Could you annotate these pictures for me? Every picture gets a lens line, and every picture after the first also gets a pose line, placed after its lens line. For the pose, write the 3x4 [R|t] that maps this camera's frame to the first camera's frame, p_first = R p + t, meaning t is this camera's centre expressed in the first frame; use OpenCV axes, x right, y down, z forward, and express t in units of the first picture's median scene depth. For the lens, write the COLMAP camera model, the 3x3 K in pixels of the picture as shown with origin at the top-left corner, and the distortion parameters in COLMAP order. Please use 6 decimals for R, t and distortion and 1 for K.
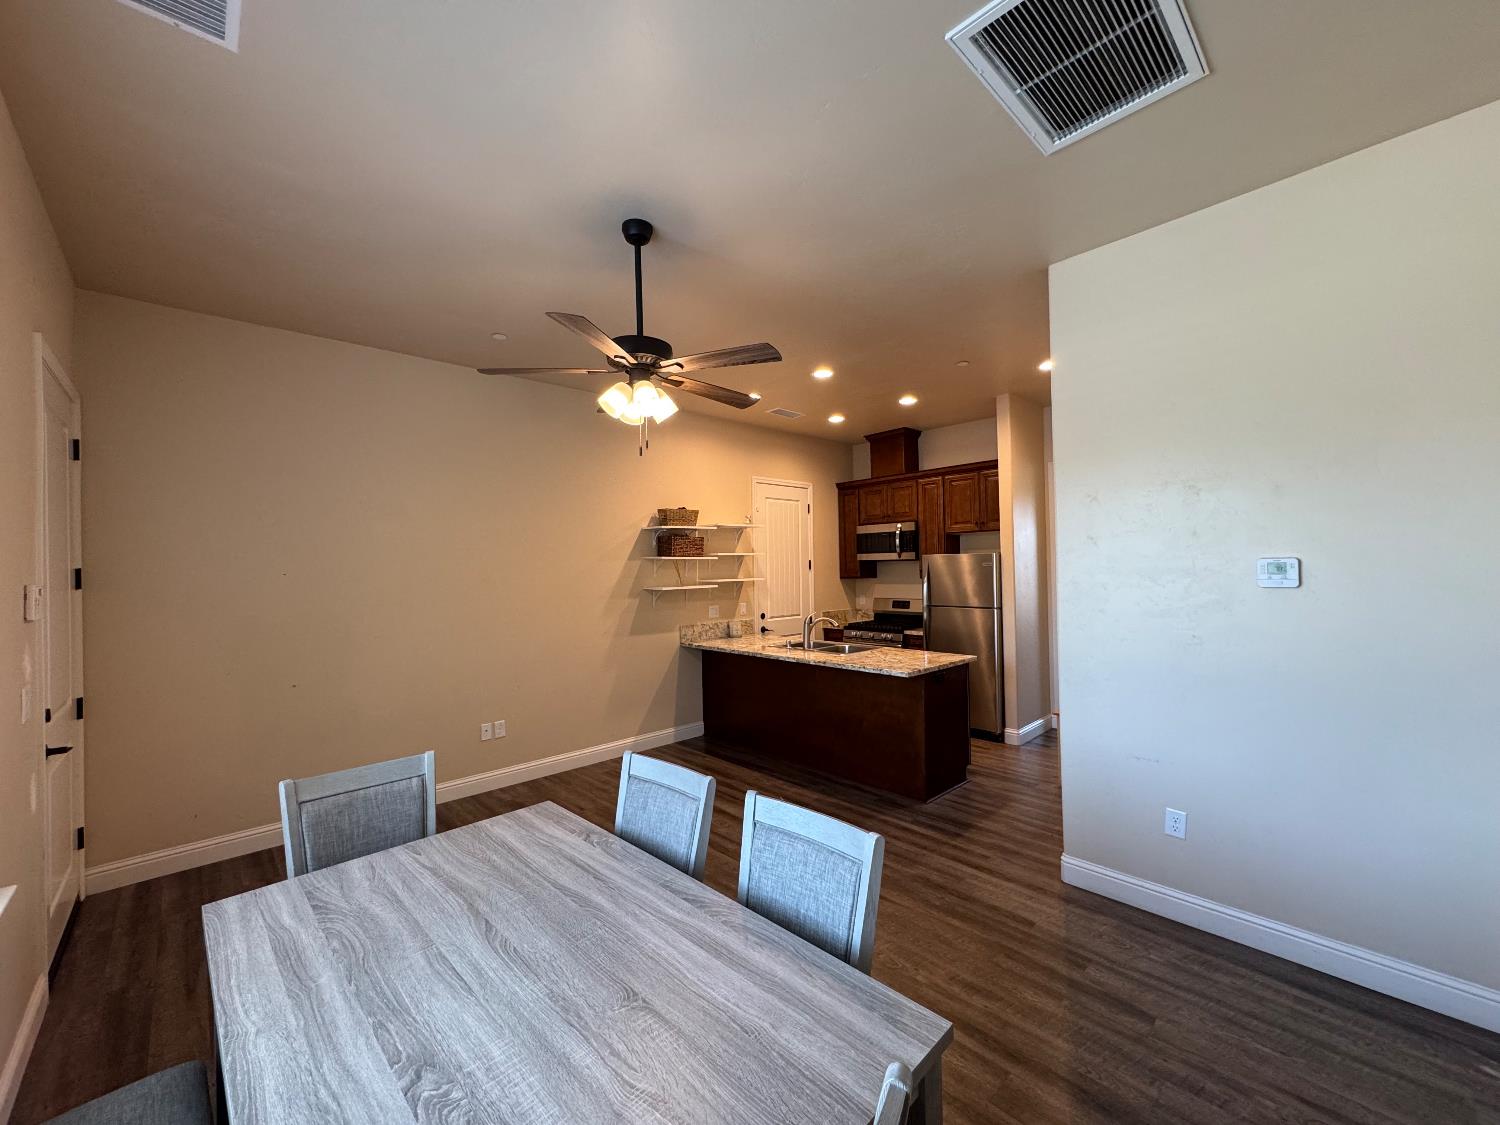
lens RADIAL K [[600.1, 0, 748.0], [0, 600.1, 560.6], [0, 0, 1]] dist [-0.001968, 0.000058]
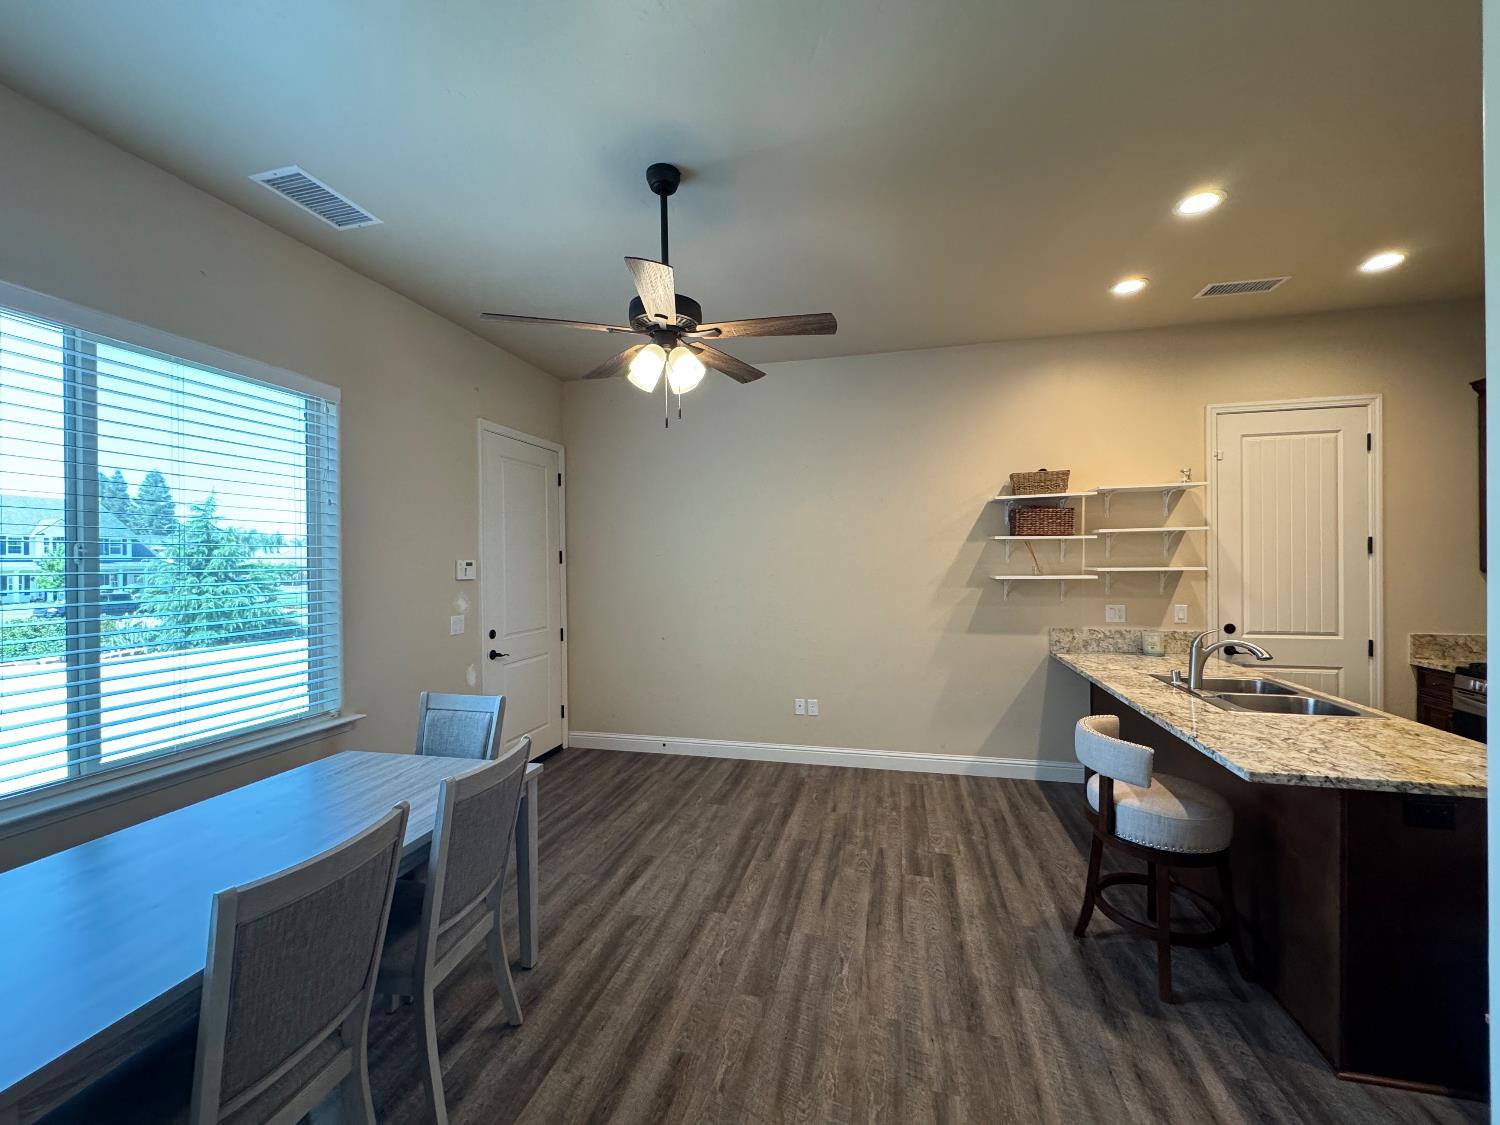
lens RADIAL K [[600.1, 0, 748.0], [0, 600.1, 560.6], [0, 0, 1]] dist [-0.001968, 0.000058]
pose [[0.549182, 0.016461, -0.835540, 0.317053], [0.008965, 0.999632, 0.025587, 0.002314], [0.835654, -0.021543, 0.548833, 0.292233]]
